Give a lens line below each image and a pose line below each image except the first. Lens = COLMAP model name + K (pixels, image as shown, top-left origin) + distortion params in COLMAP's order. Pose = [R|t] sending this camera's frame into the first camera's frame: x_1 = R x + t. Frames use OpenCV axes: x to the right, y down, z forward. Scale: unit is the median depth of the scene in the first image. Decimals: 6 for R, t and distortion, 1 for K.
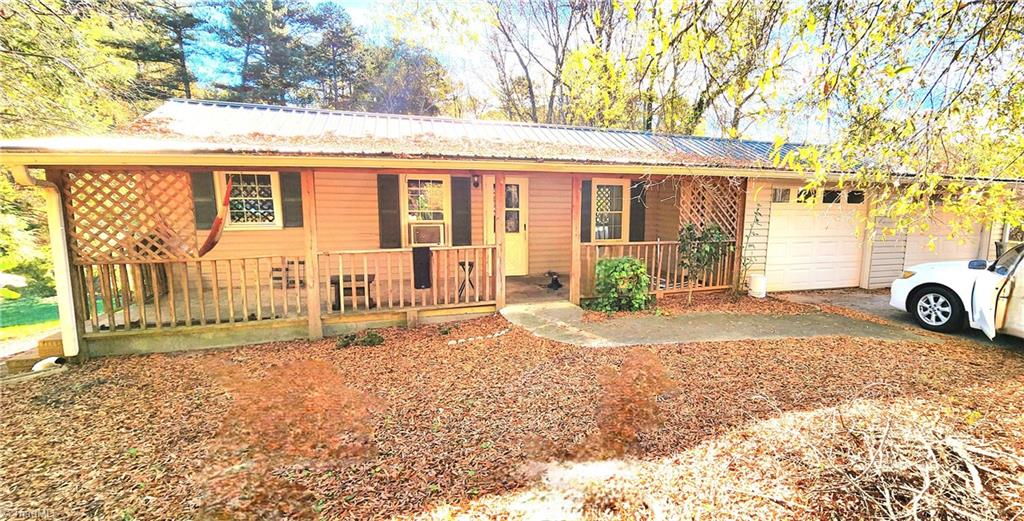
lens RADIAL K [[459.9, 0, 512.0], [0, 459.9, 260.5], [0, 0, 1]] dist [0.001446, 0.000354]
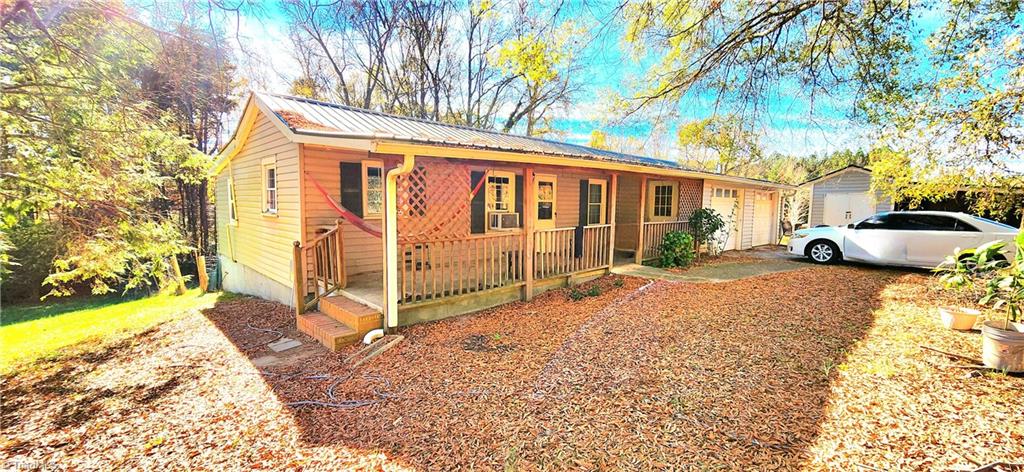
lens RADIAL K [[412.6, 0, 512.0], [0, 412.6, 236.0], [0, 0, 1]] dist [-0.000564, -0.000058]
pose [[0.919027, -0.035248, 0.392616, -0.847969], [0.051656, 0.998174, -0.031303, 0.026646], [-0.390796, 0.049049, 0.919169, -0.033200]]
